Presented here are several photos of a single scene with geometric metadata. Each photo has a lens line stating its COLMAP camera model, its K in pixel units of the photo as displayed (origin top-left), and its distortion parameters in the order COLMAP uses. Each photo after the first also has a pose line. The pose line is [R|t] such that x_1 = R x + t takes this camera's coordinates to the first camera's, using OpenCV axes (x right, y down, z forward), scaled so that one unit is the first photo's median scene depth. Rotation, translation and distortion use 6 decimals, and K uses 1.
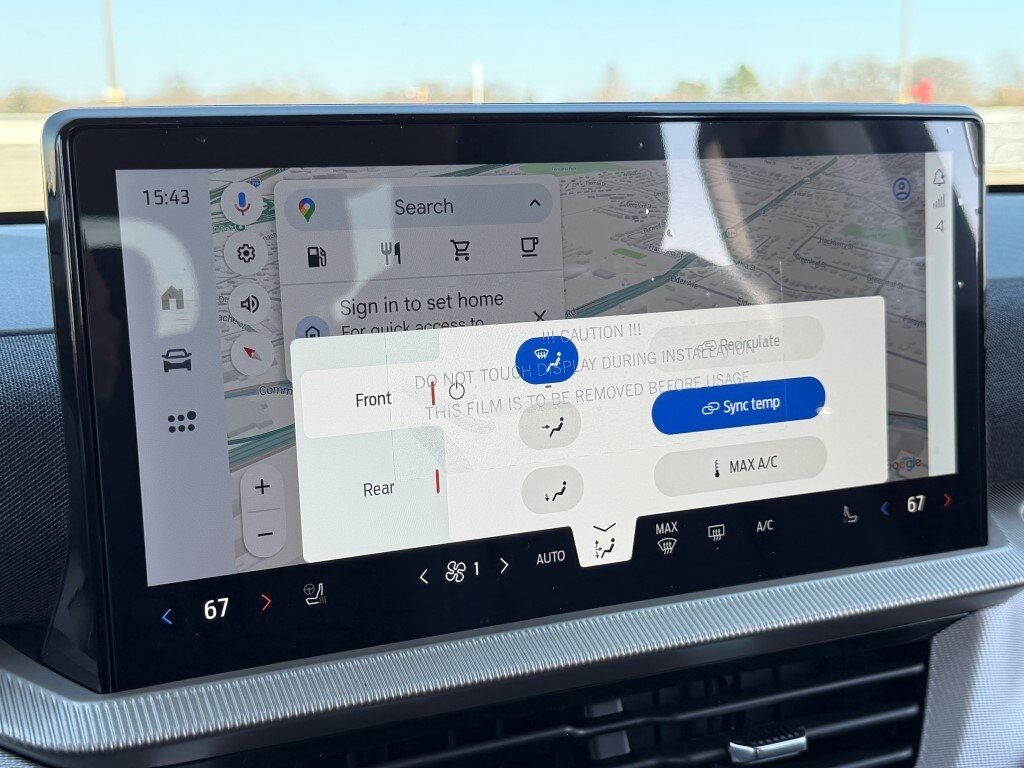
lens RADIAL K [[1374.6, 0, 512.0], [0, 1374.6, 384.0], [0, 0, 1]] dist [0.078272, -0.027039]
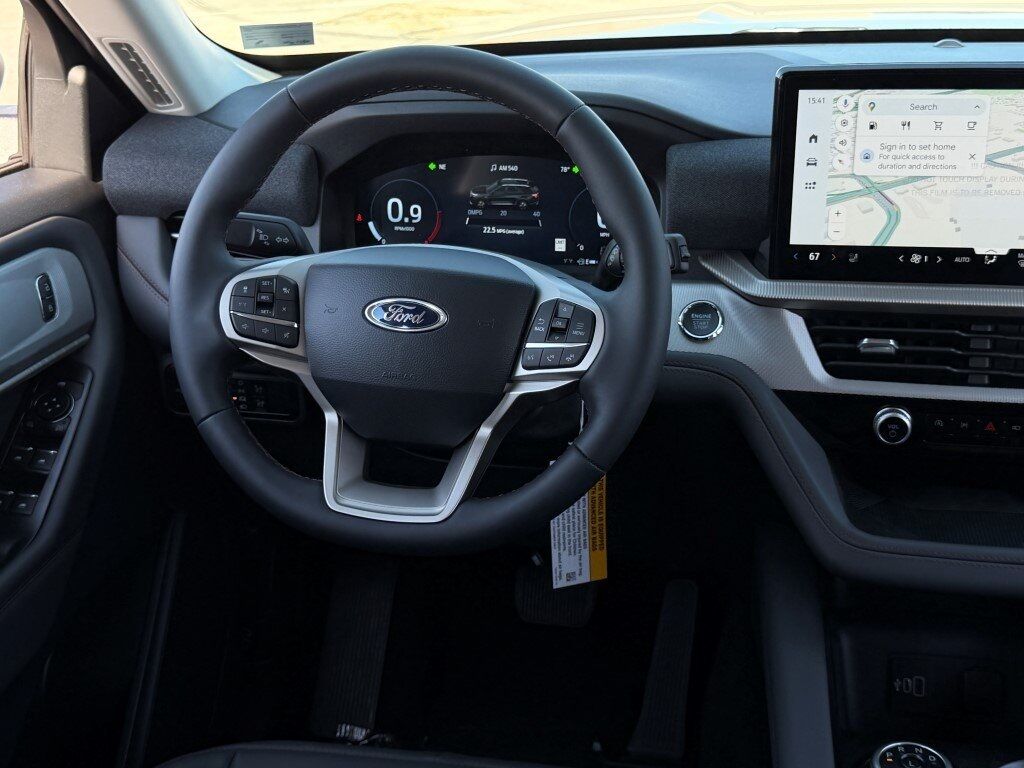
lens RADIAL K [[1363.5, 0, 512.0], [0, 1363.5, 384.0], [0, 0, 1]] dist [0.113610, -0.086328]
pose [[0.818257, 0.216907, -0.532360, 0.771081], [-0.080140, 0.960080, 0.268001, -0.264003], [0.569239, -0.176630, 0.802975, -1.502589]]
